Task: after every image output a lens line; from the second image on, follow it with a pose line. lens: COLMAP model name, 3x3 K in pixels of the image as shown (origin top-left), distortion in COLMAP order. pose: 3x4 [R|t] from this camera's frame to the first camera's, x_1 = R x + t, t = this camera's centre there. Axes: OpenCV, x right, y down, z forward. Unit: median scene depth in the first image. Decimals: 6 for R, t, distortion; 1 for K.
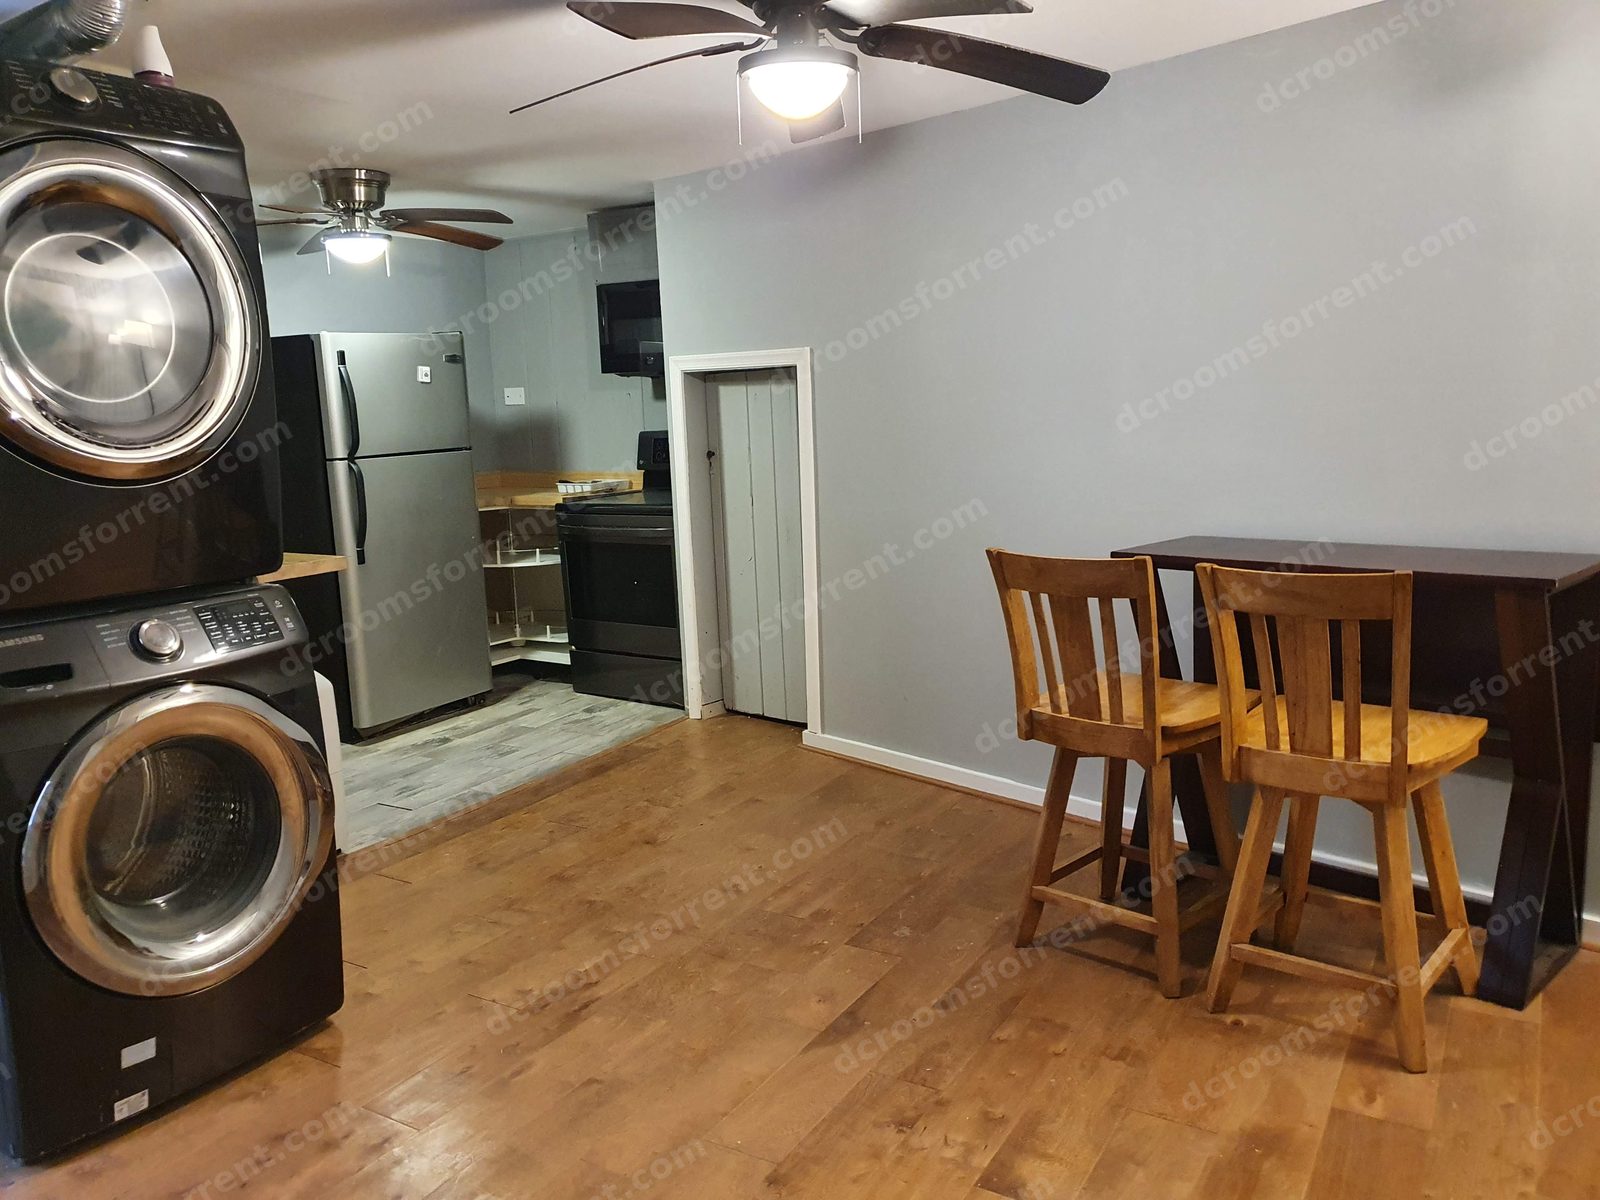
lens RADIAL K [[1274.4, 0, 800.0], [0, 1274.4, 600.0], [0, 0, 1]] dist [-0.004276, -0.003284]
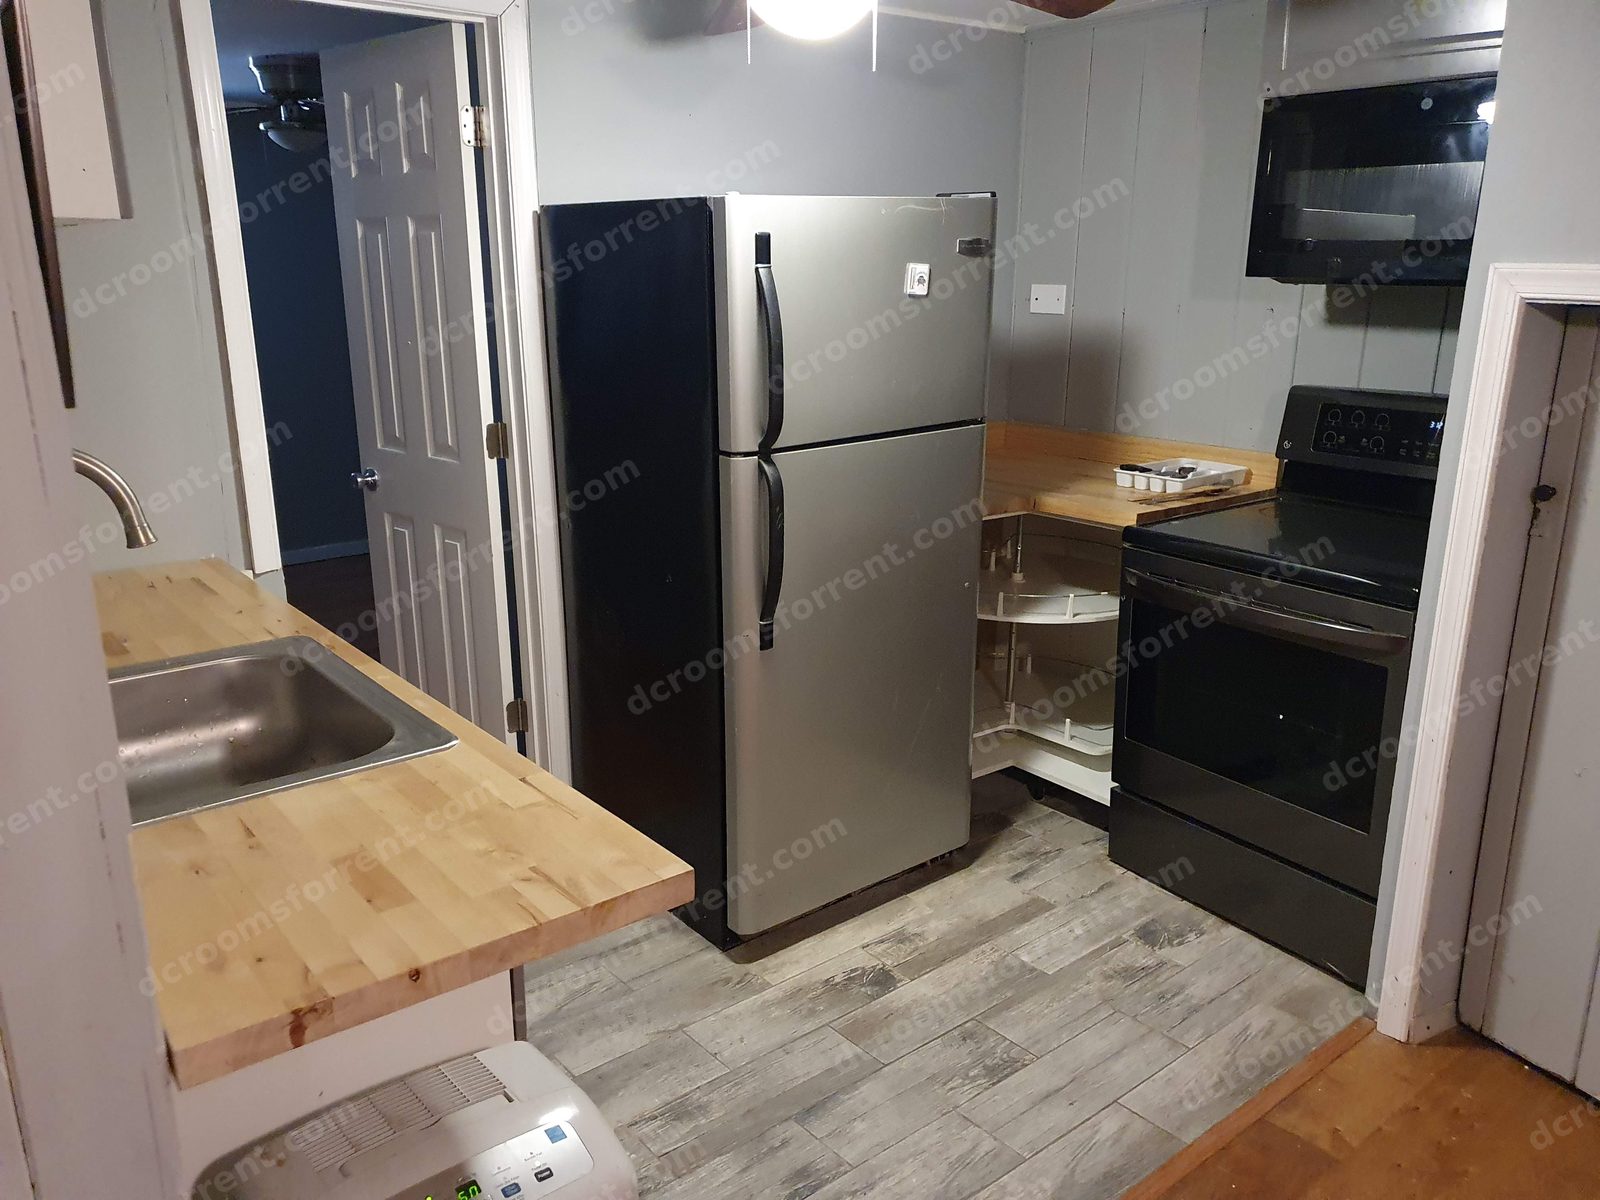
lens RADIAL K [[1207.7, 0, 726.2], [0, 1207.7, 602.8], [0, 0, 1]] dist [-0.000247, -0.000389]
pose [[0.926243, 0.134868, -0.351972, -0.179530], [-0.082453, 0.983677, 0.159943, -0.121426], [0.367798, -0.119125, 0.922244, 0.516197]]
